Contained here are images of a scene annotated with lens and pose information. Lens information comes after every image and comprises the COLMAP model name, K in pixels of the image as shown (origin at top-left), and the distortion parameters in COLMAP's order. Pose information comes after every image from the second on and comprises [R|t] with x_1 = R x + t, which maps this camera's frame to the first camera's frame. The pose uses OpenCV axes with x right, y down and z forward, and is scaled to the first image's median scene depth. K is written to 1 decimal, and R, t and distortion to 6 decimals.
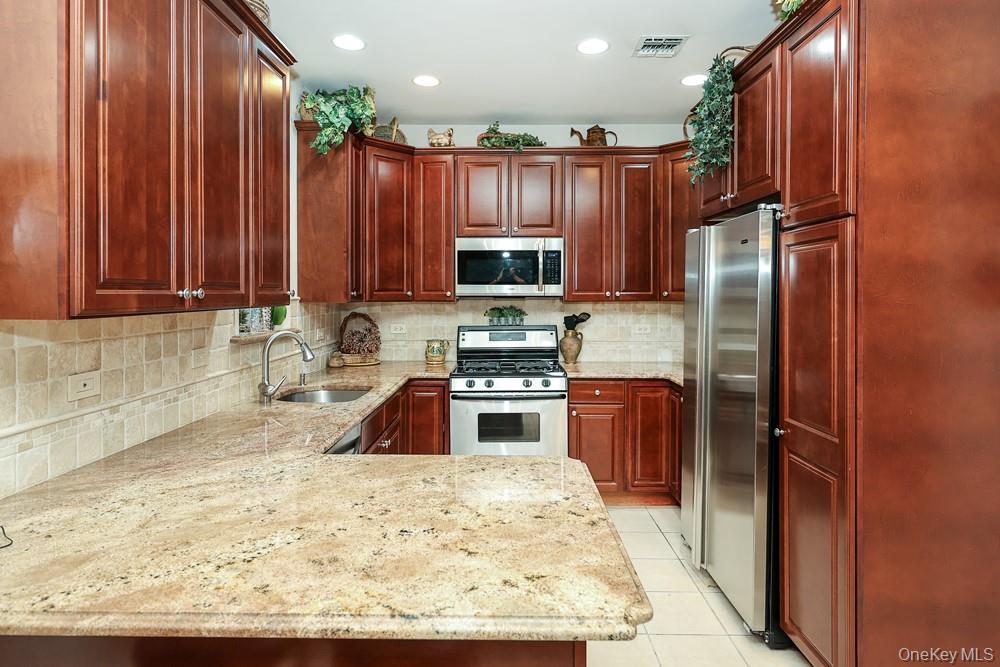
lens RADIAL K [[549.2, 0, 496.9], [0, 549.2, 297.4], [0, 0, 1]] dist [0.001184, 0.000065]
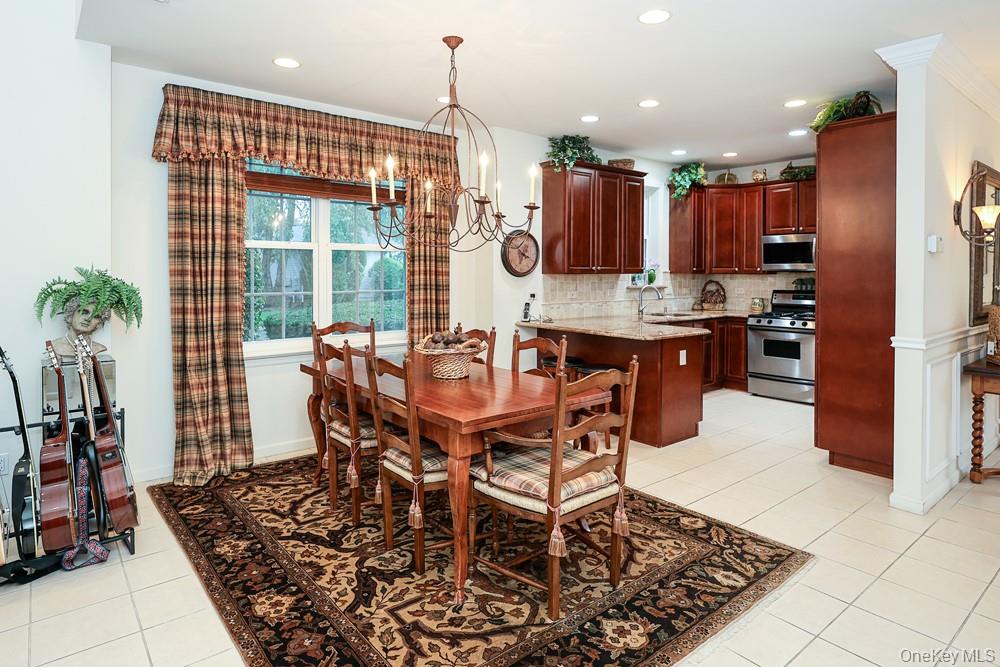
lens RADIAL K [[561.7, 0, 503.1], [0, 561.7, 275.9], [0, 0, 1]] dist [0.000941, 0.000124]
pose [[0.638819, 0.010747, -0.769282, 0.864094], [-0.009342, 0.999937, 0.006212, 0.011845], [0.769300, 0.003218, 0.638880, -0.817069]]
